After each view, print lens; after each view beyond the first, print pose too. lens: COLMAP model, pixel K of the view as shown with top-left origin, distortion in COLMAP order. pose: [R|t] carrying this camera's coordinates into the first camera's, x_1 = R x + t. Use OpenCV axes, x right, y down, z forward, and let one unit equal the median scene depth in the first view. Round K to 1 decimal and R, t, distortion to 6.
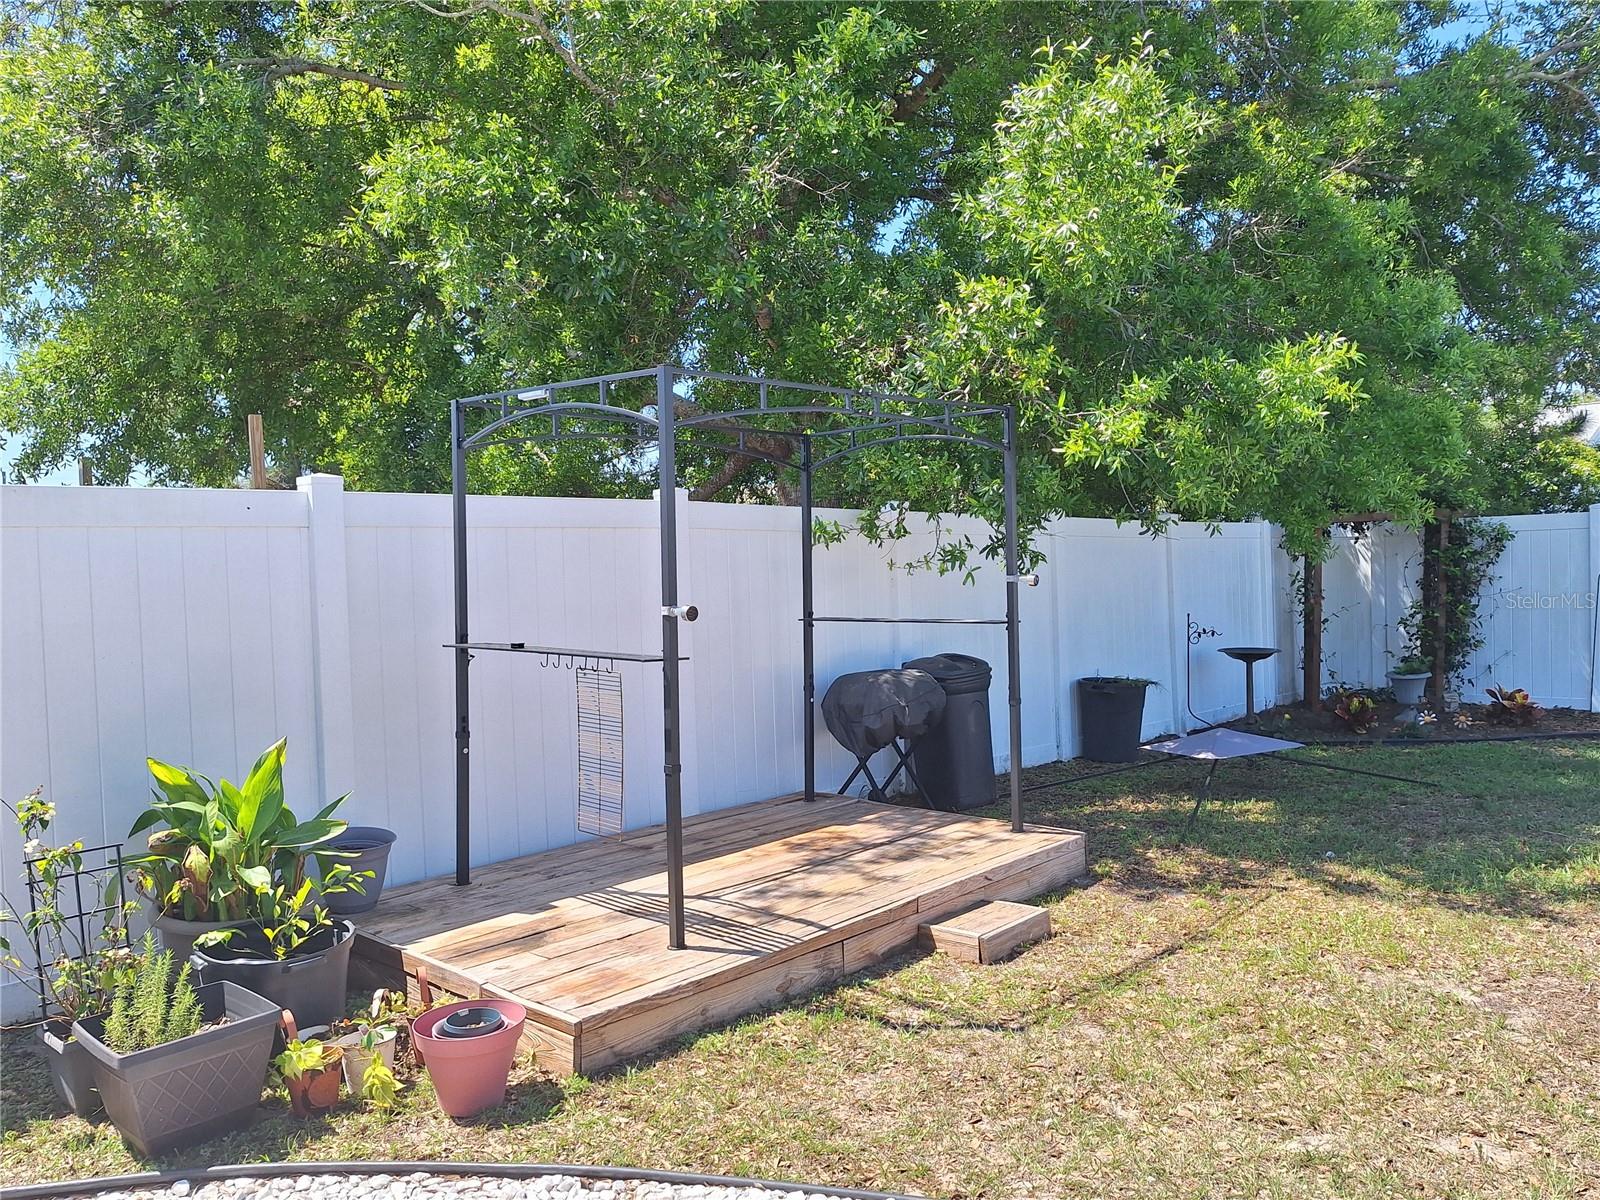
lens RADIAL K [[1084.7, 0, 800.0], [0, 1084.7, 600.0], [0, 0, 1]] dist [0.004654, -0.038945]
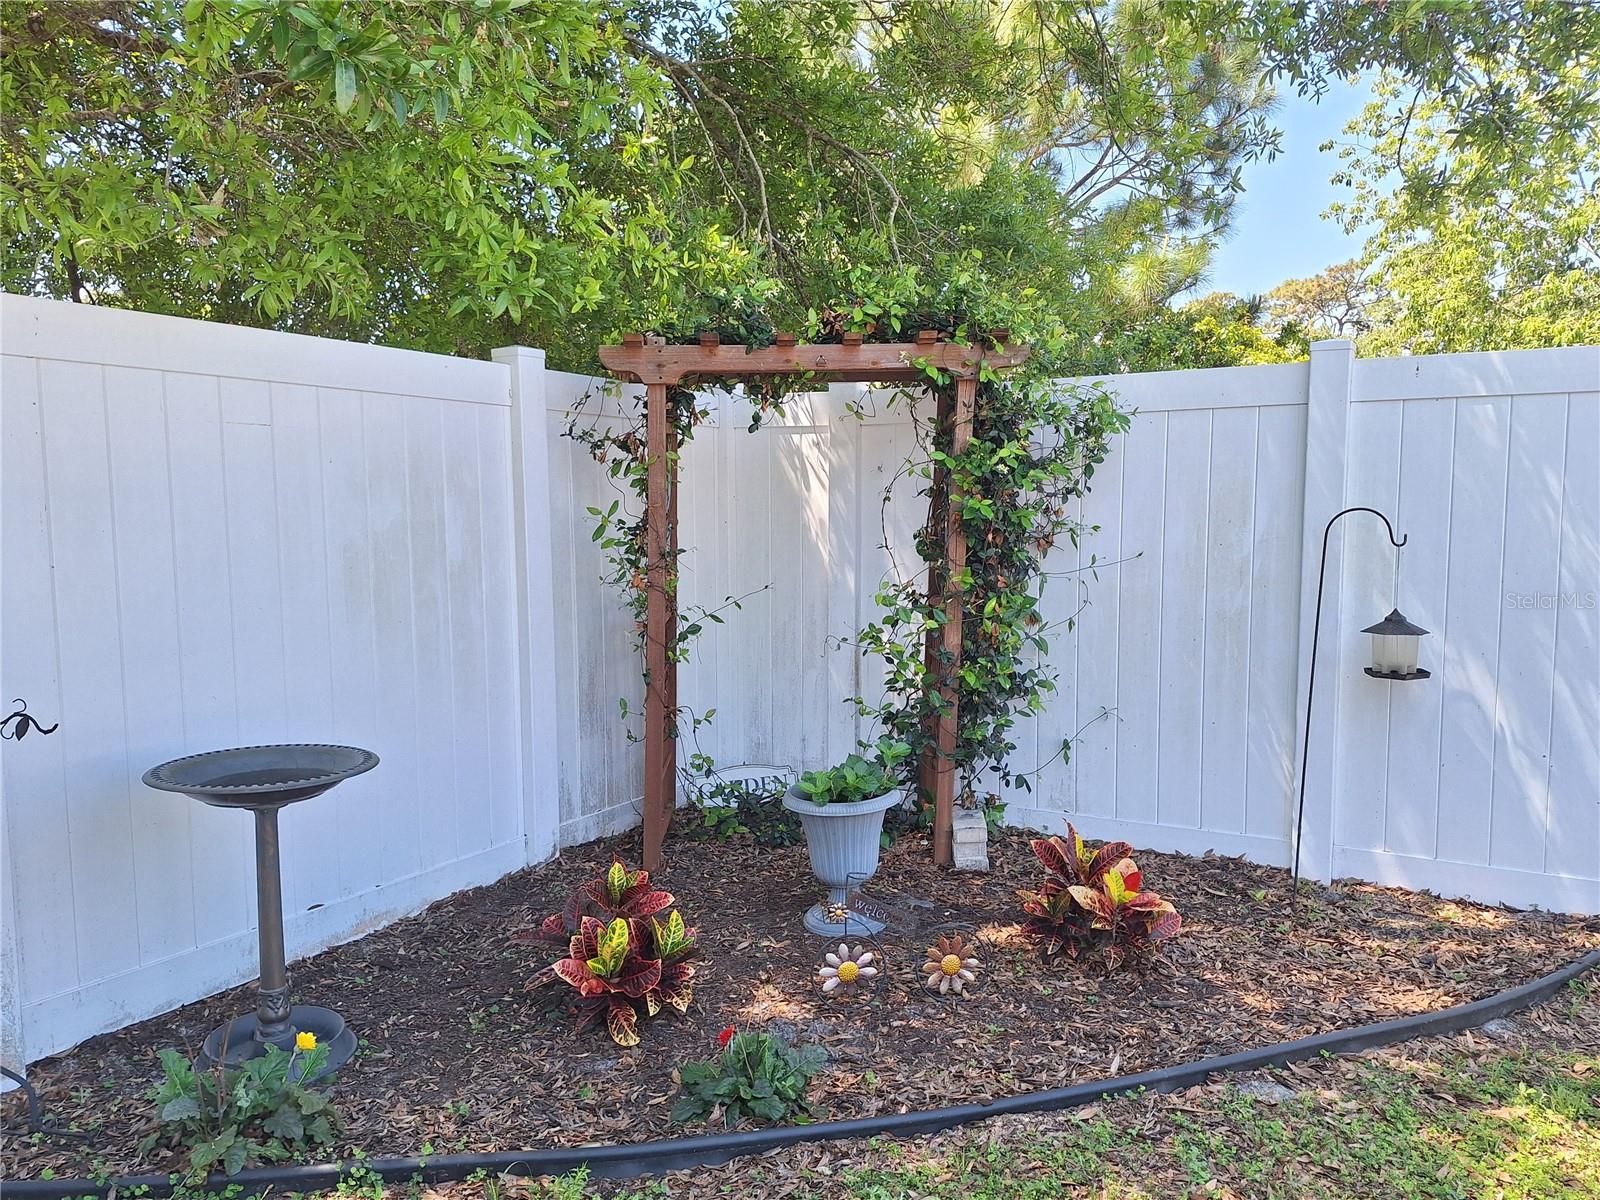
lens RADIAL K [[1084.7, 0, 800.0], [0, 1084.7, 600.0], [0, 0, 1]] dist [0.004654, -0.038945]
pose [[0.967944, 0.003729, 0.251139, 0.443526], [-0.016863, 0.998598, 0.050167, -0.012831], [-0.250600, -0.052794, 0.966650, 0.640077]]
